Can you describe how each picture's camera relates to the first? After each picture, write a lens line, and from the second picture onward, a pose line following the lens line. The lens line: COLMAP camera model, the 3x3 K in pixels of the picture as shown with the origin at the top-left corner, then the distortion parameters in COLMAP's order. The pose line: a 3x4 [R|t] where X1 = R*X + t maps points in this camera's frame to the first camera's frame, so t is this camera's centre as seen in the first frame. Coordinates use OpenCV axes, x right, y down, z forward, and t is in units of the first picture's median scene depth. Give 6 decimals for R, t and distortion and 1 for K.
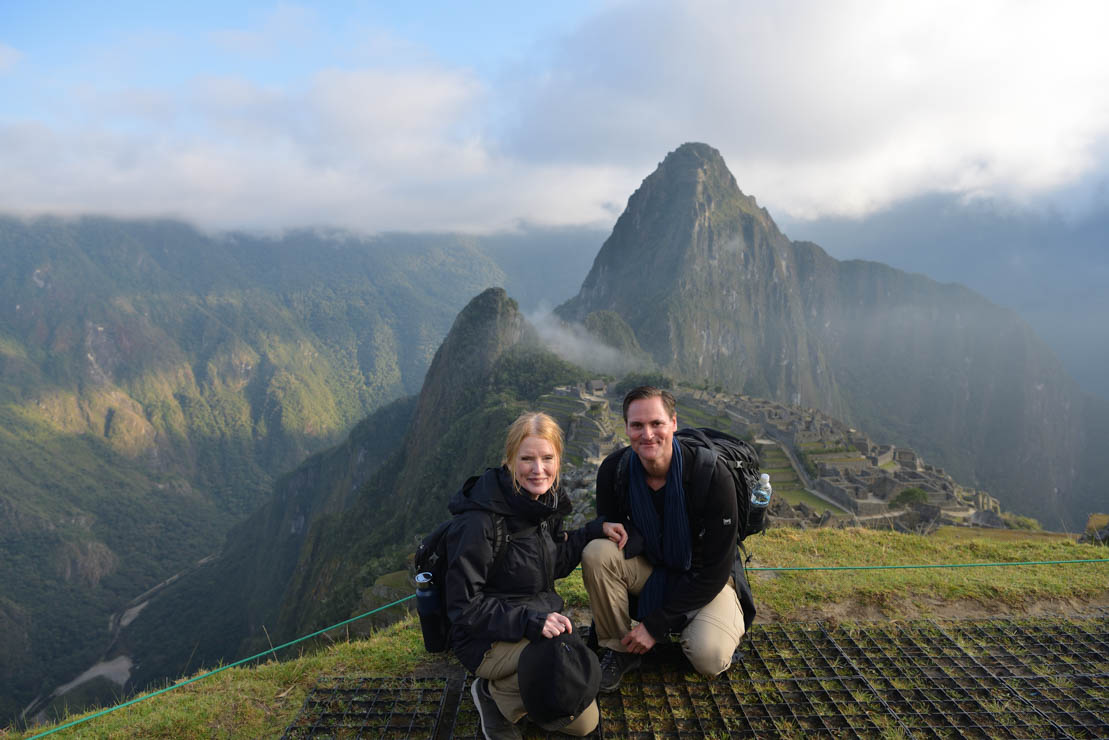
lens RADIAL K [[755.5, 0, 552.1], [0, 755.5, 363.8], [0, 0, 1]] dist [-0.008198, -0.003228]
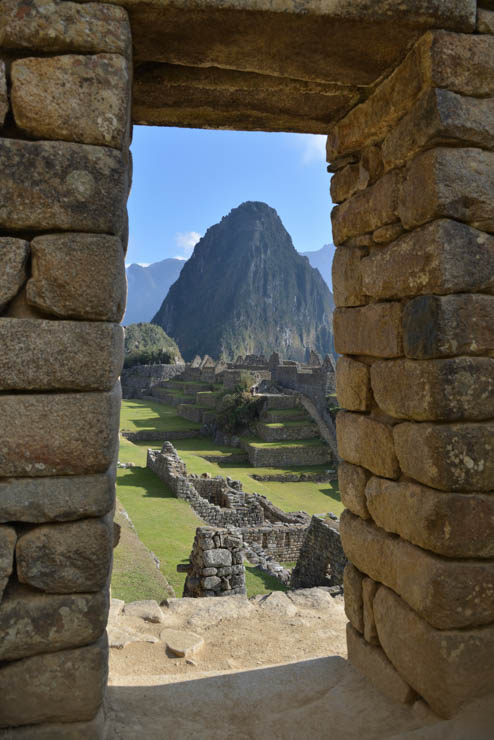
lens RADIAL K [[576.8, 0, 250.1], [0, 576.8, 365.7], [0, 0, 1]] dist [-0.000472, -0.000220]
pose [[0.988798, 0.023308, 0.147431, 0.070247], [-0.008629, 0.995007, -0.099435, 0.041349], [-0.149013, 0.097049, 0.984061, 0.206304]]
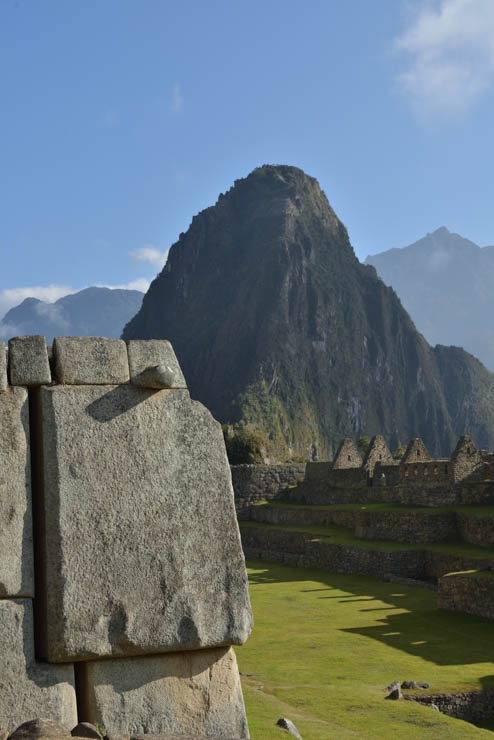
lens RADIAL K [[1032.0, 0, 245.5], [0, 1032.0, 370.6], [0, 0, 1]] dist [0.008276, 0.000000]
pose [[0.987639, 0.009789, 0.156442, 0.041085], [0.021906, 0.979633, -0.199597, 0.036629], [-0.155210, 0.200557, 0.967309, 0.275135]]
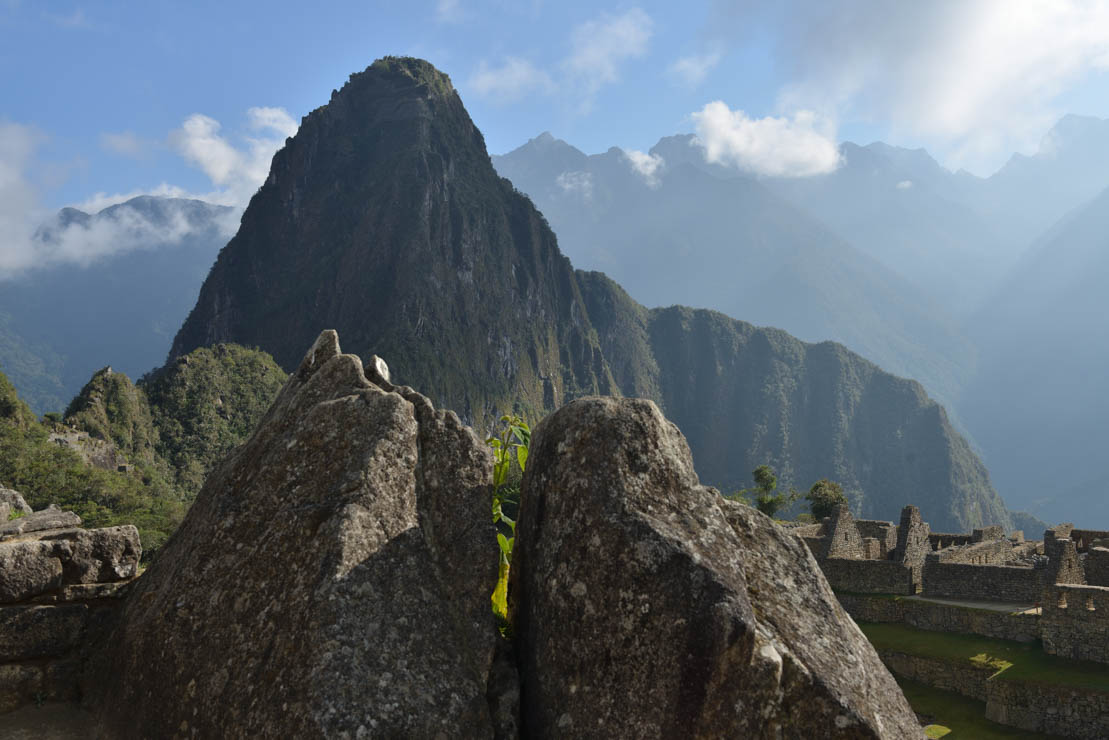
lens RADIAL K [[1135.8, 0, 550.6], [0, 1135.8, 364.7], [0, 0, 1]] dist [-0.006908, 0.000000]
pose [[0.937599, -0.019371, 0.347179, 0.016886], [0.067046, 0.989782, -0.125840, 0.013376], [-0.341194, 0.141264, 0.929317, 0.336246]]
